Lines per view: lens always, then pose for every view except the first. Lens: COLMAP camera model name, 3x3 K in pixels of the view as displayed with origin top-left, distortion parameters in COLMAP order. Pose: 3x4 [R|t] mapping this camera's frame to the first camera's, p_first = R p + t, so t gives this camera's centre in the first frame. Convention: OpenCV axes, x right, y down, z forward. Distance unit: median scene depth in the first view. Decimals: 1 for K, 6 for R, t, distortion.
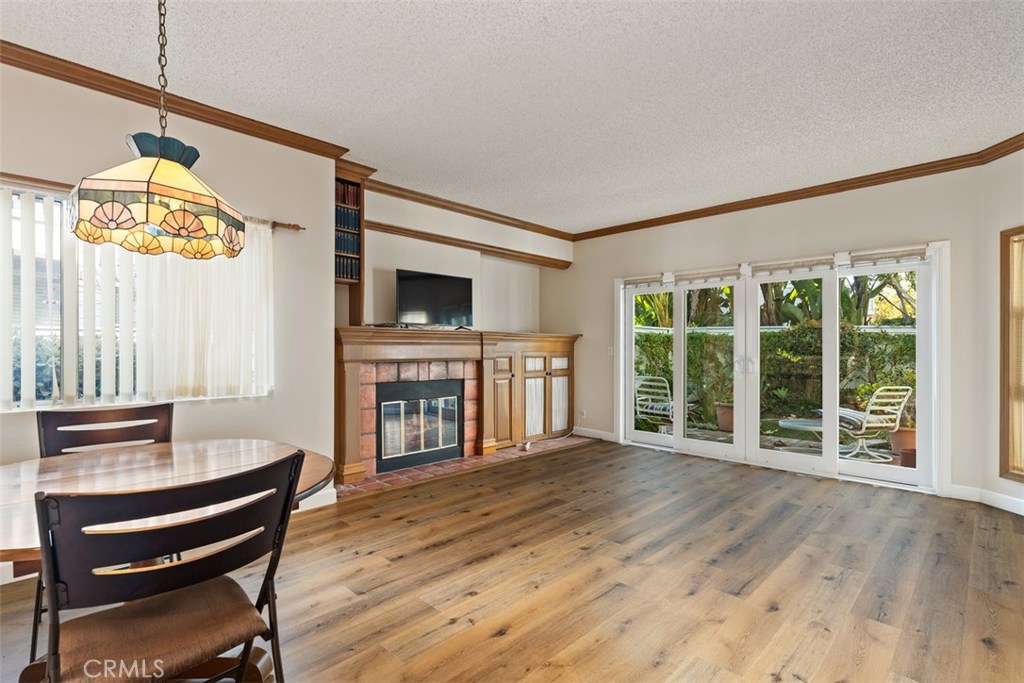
lens RADIAL K [[470.4, 0, 515.1], [0, 470.4, 345.8], [0, 0, 1]] dist [0.015112, -0.003133]
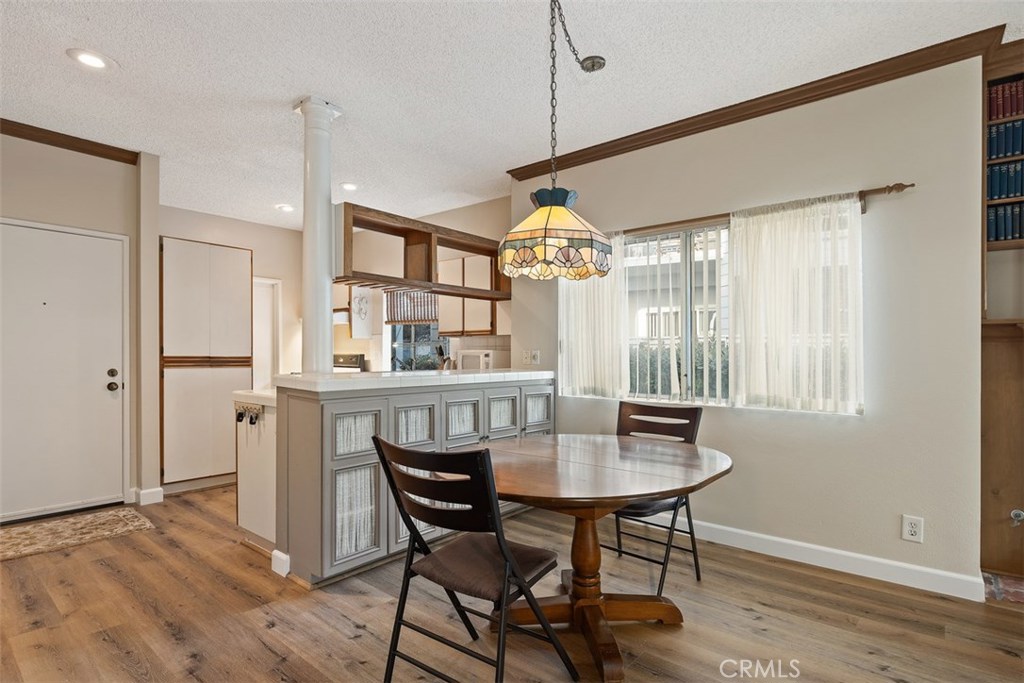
lens RADIAL K [[516.4, 0, 513.1], [0, 516.4, 355.8], [0, 0, 1]] dist [-0.001415, -0.002011]
pose [[0.085879, 0.003378, -0.996300, 0.199950], [0.002979, 0.999989, 0.003648, 0.000565], [0.996301, -0.003281, 0.085868, 0.258976]]
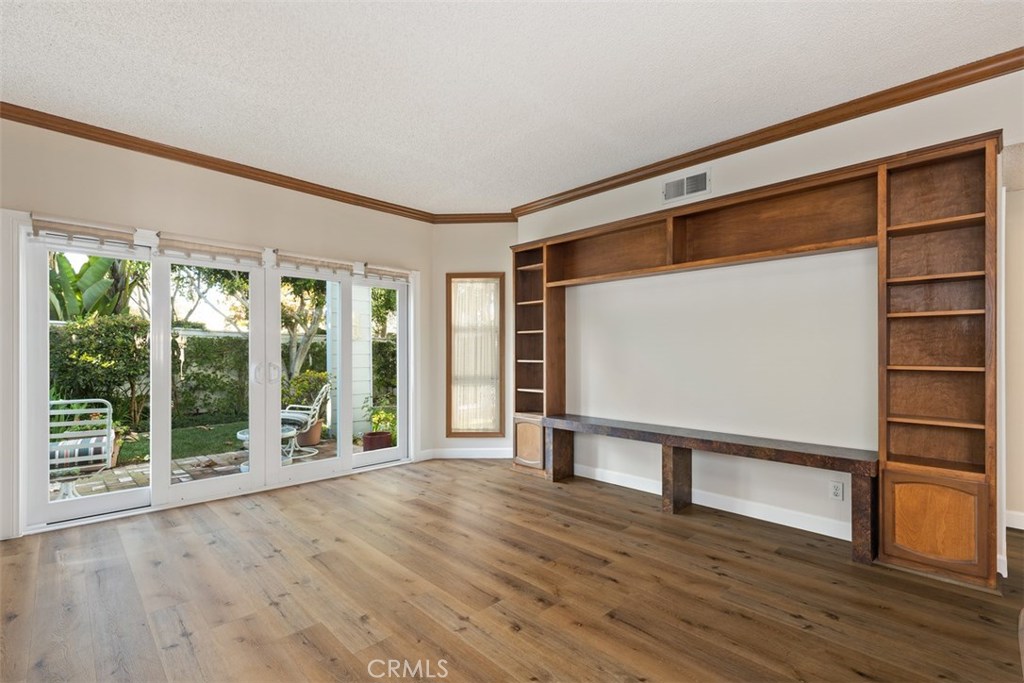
lens RADIAL K [[470.4, 0, 493.3], [0, 470.4, 356.7], [0, 0, 1]] dist [0.015112, -0.003133]
pose [[0.049334, -0.006037, 0.998764, -0.352006], [-0.006631, 0.999958, 0.006371, 0.008307], [-0.998760, -0.006937, 0.049292, 0.620028]]
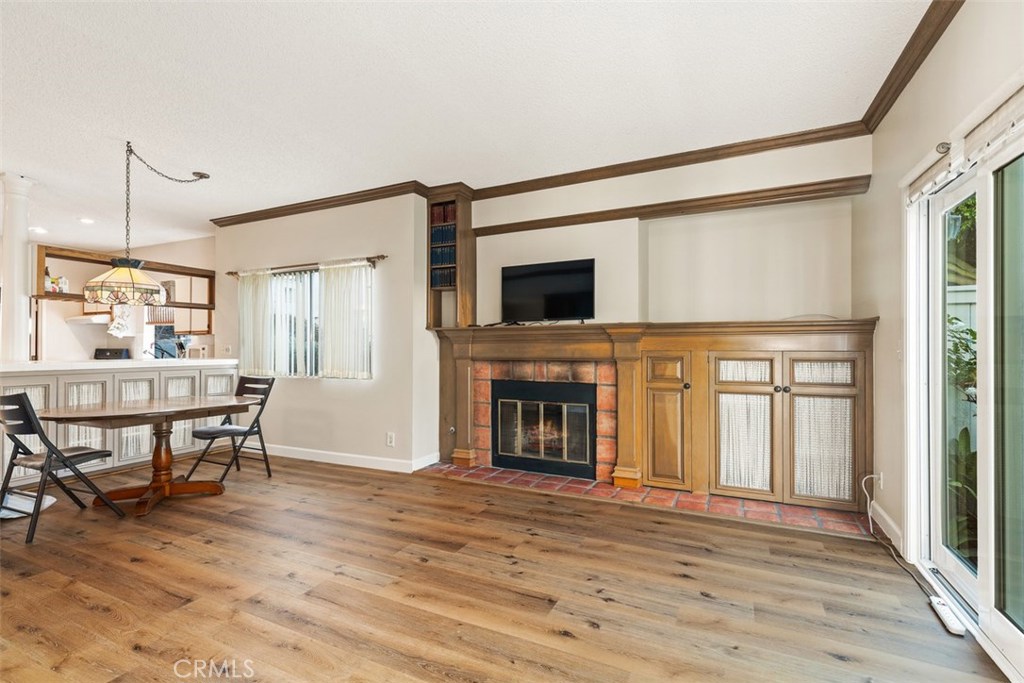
lens RADIAL K [[470.4, 0, 511.3], [0, 470.4, 342.8], [0, 0, 1]] dist [0.015112, -0.003133]
pose [[0.324411, -0.012679, -0.945831, 0.688664], [0.009284, 0.999905, -0.010220, 0.007897], [0.945871, -0.005466, 0.324498, 0.681440]]
